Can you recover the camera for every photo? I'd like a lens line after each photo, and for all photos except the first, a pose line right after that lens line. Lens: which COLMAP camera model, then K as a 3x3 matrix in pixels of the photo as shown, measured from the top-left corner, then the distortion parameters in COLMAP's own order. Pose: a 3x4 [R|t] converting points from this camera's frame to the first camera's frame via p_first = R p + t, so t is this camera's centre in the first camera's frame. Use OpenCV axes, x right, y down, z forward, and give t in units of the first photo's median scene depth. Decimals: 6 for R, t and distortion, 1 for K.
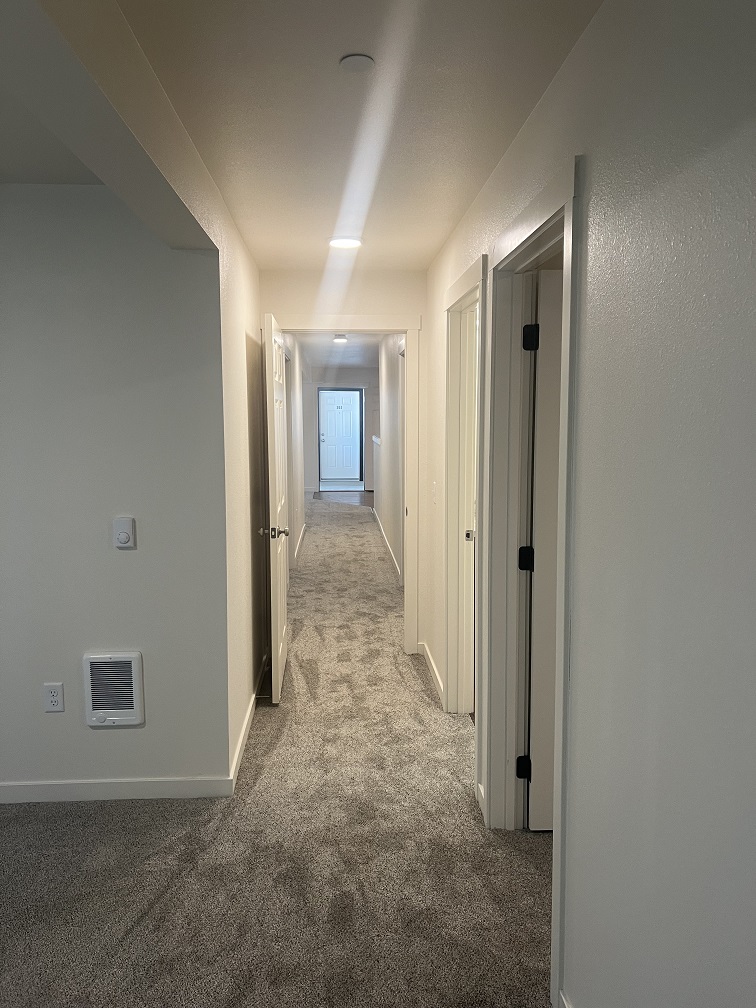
lens RADIAL K [[753.3, 0, 366.2], [0, 753.3, 500.7], [0, 0, 1]] dist [0.066381, -0.073933]
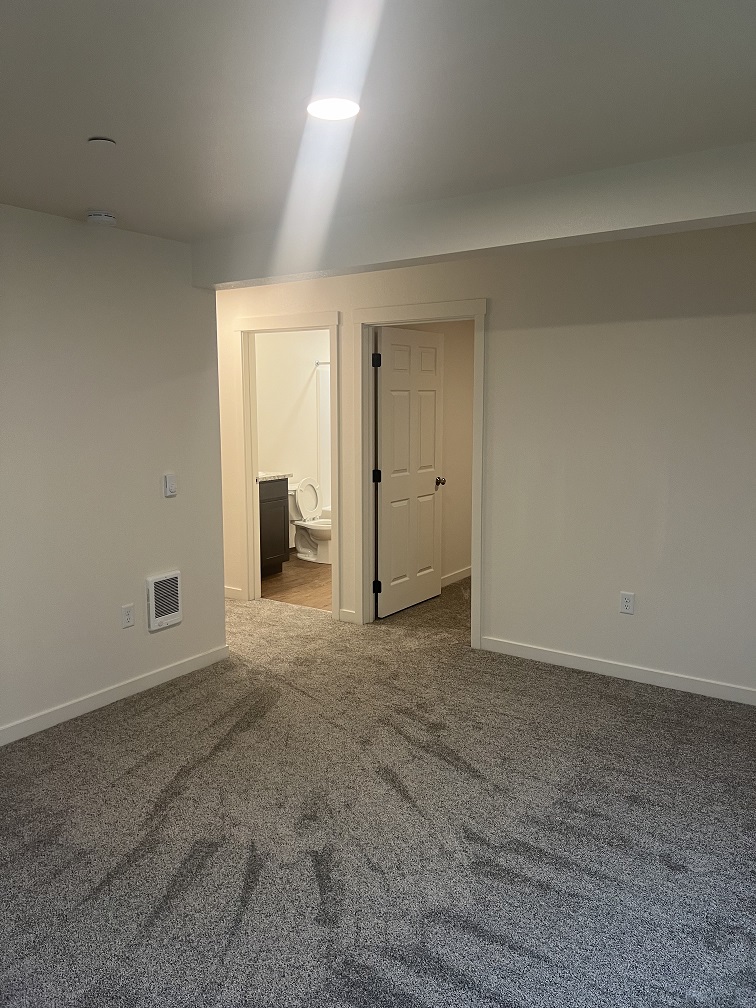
lens RADIAL K [[753.3, 0, 366.2], [0, 753.3, 500.7], [0, 0, 1]] dist [0.066381, -0.073933]
pose [[0.599213, -0.102531, 0.793997, -1.187576], [0.082464, 0.994395, 0.066175, 0.009240], [-0.796331, 0.025824, 0.604309, -0.119146]]
